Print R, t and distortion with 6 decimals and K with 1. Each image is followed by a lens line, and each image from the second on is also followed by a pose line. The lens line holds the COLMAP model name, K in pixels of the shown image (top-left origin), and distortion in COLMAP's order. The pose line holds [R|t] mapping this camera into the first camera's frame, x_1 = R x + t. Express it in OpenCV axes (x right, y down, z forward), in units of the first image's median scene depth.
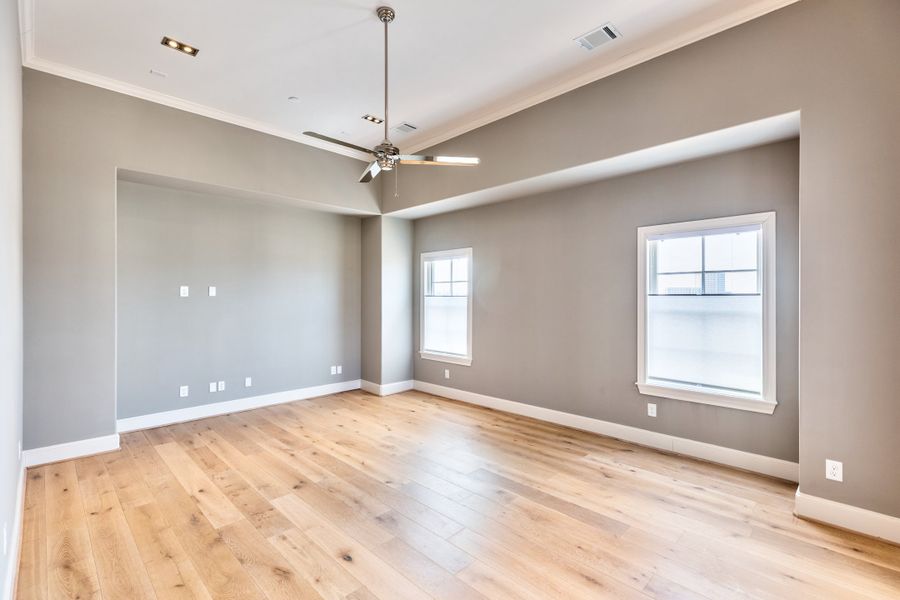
lens RADIAL K [[413.8, 0, 455.9], [0, 413.8, 299.1], [0, 0, 1]] dist [0.000569, 0.000276]
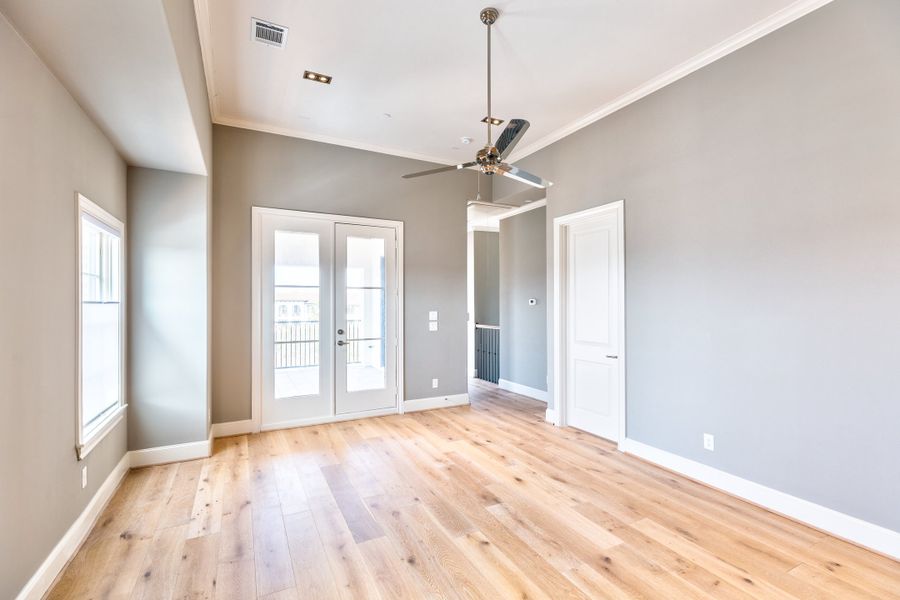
lens RADIAL K [[413.8, 0, 455.9], [0, 413.8, 299.1], [0, 0, 1]] dist [0.000569, 0.000276]
pose [[-0.959007, 0.003540, 0.283360, -0.352395], [0.002294, 0.999986, -0.004728, -0.011106], [-0.283373, -0.003884, -0.959002, 1.870534]]
